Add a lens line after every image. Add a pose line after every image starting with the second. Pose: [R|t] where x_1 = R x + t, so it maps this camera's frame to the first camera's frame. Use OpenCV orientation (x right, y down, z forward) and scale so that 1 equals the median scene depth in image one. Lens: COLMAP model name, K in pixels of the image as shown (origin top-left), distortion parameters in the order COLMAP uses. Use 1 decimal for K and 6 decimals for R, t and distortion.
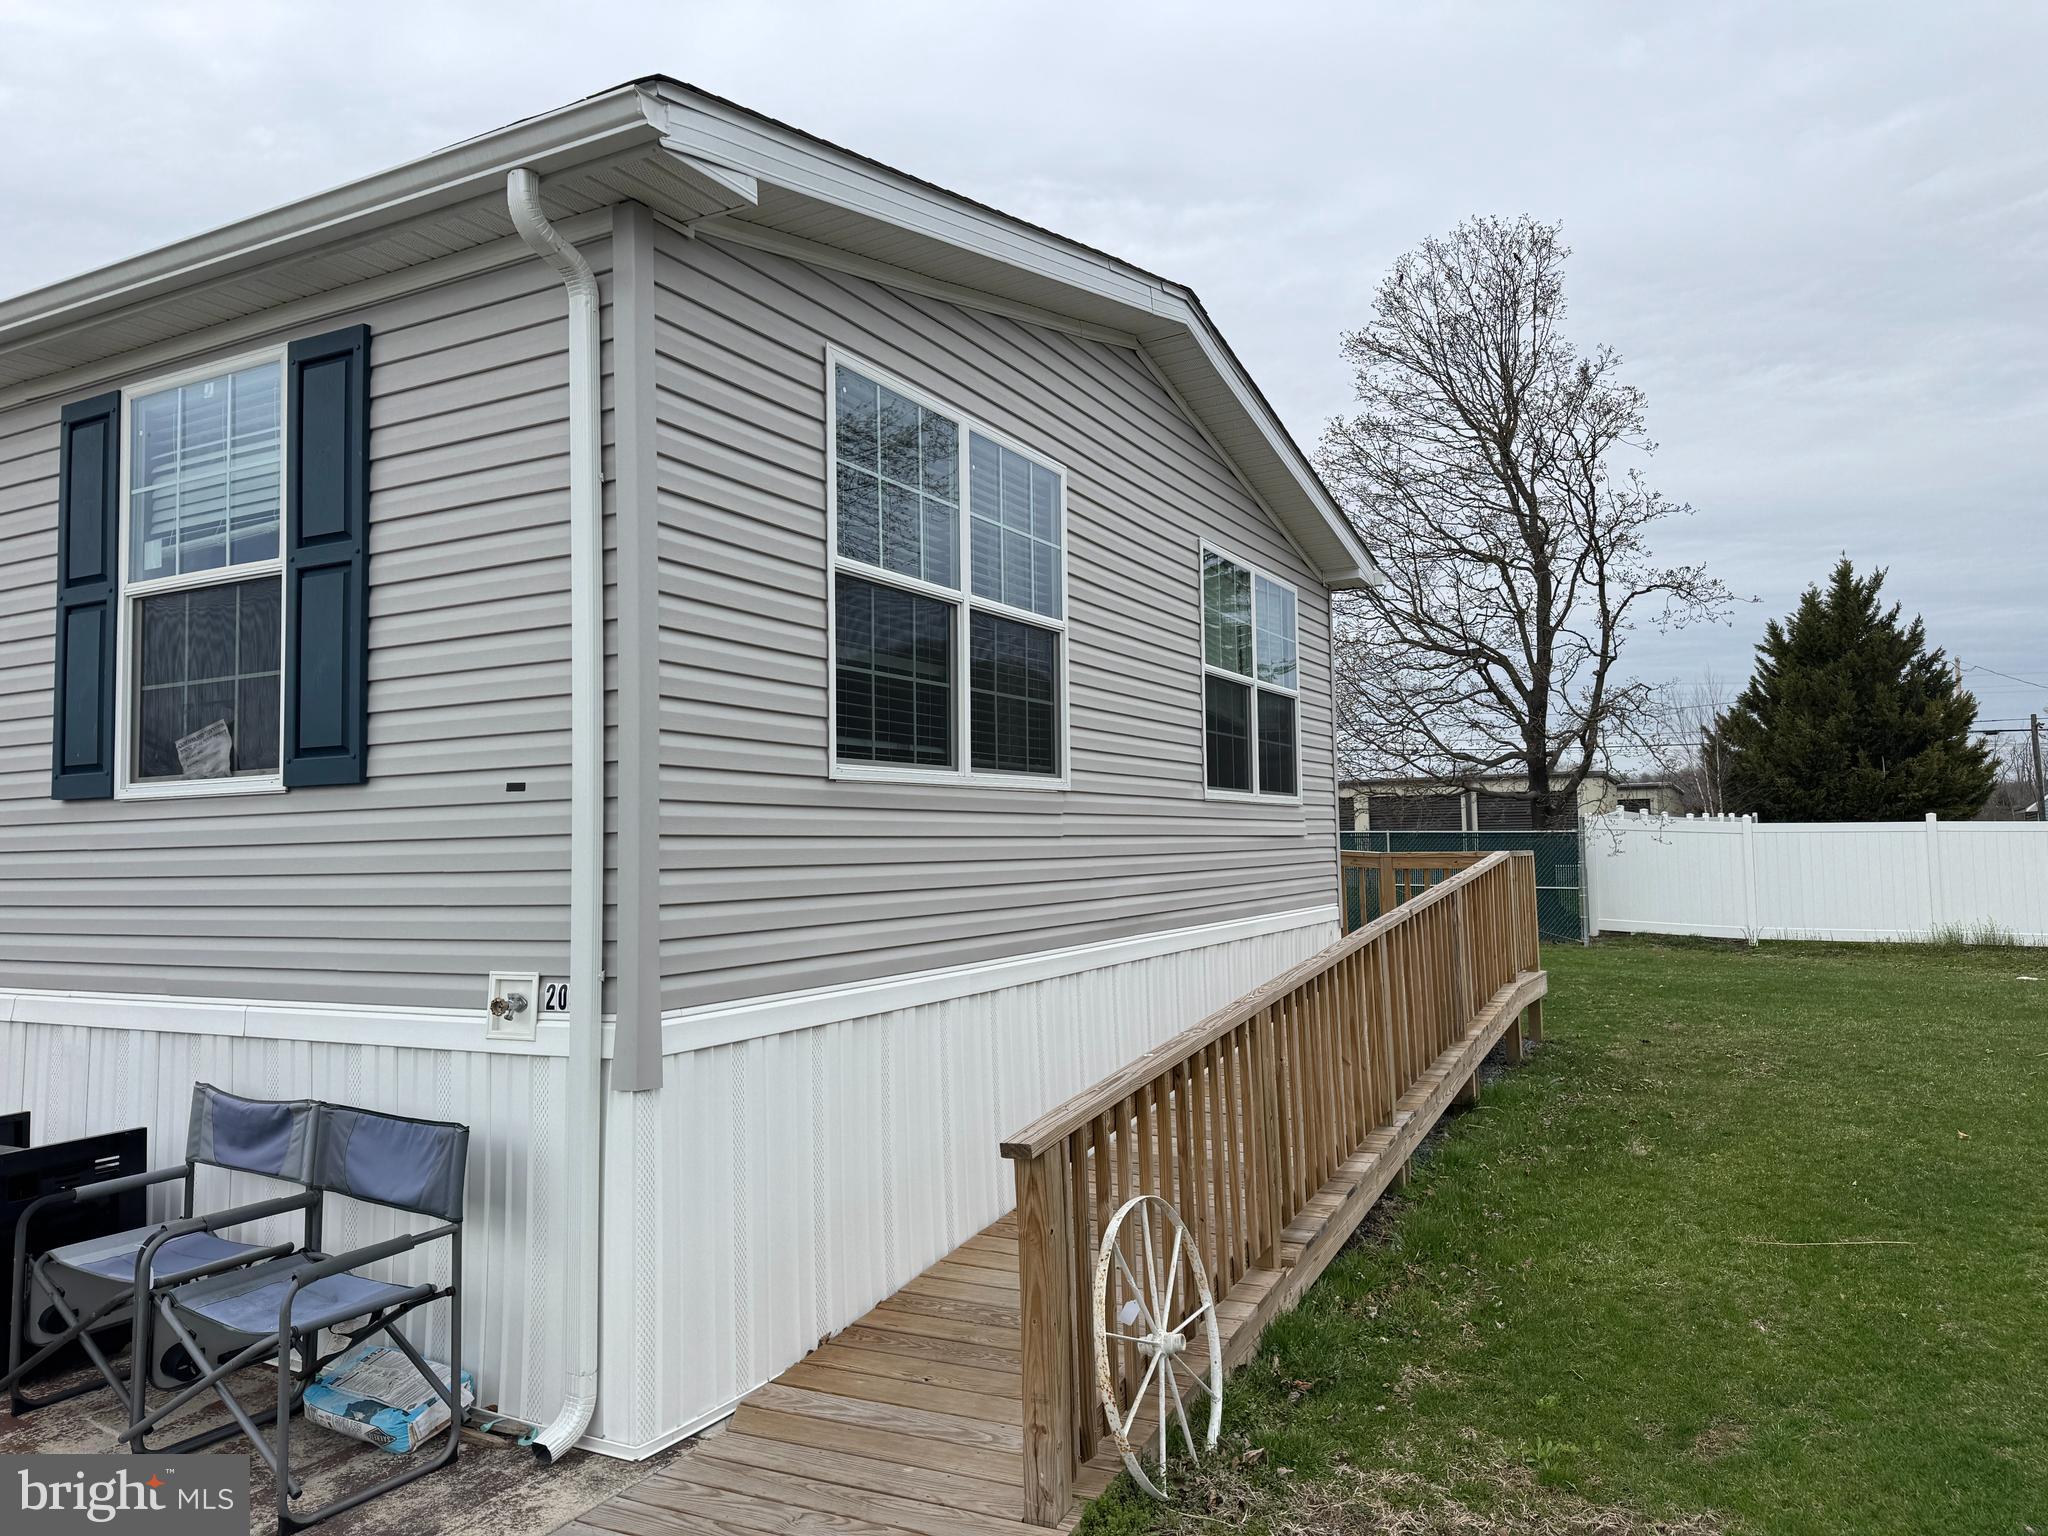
lens RADIAL K [[1440.7, 0, 1005.0], [0, 1440.7, 781.9], [0, 0, 1]] dist [0.067924, -0.078905]
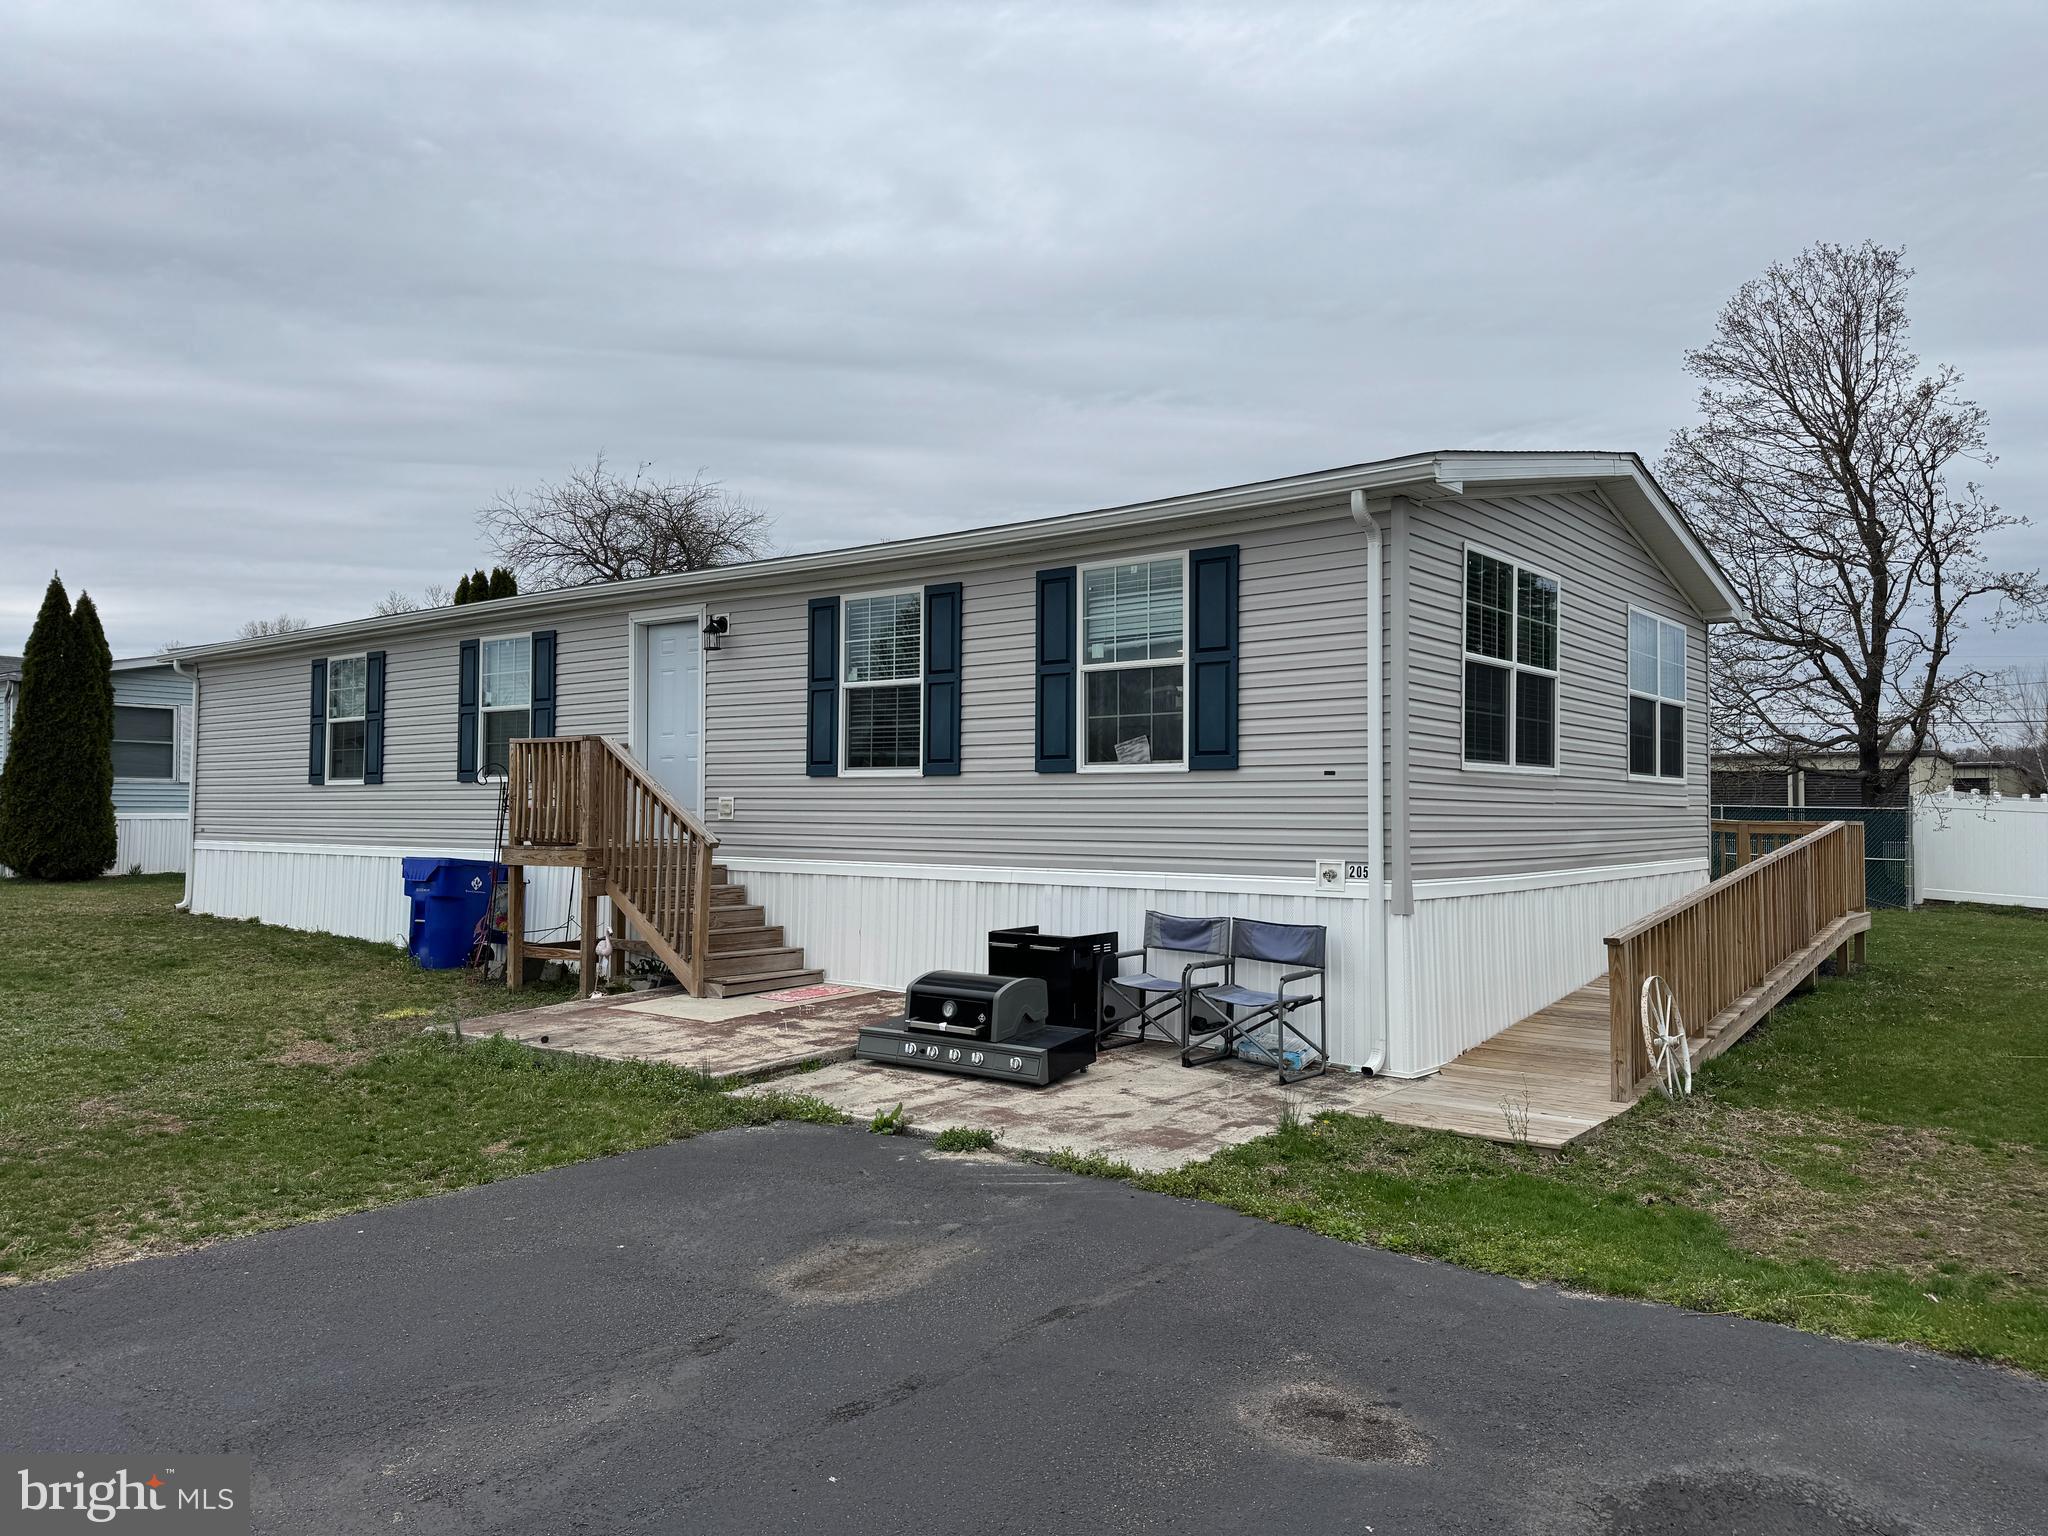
lens RADIAL K [[1440.7, 0, 989.5], [0, 1440.7, 785.6], [0, 0, 1]] dist [0.067924, -0.078905]
pose [[0.982036, 0.020494, -0.187576, -0.271434], [-0.015021, 0.999420, 0.030554, -0.021988], [0.188094, -0.027188, 0.981775, -0.730181]]
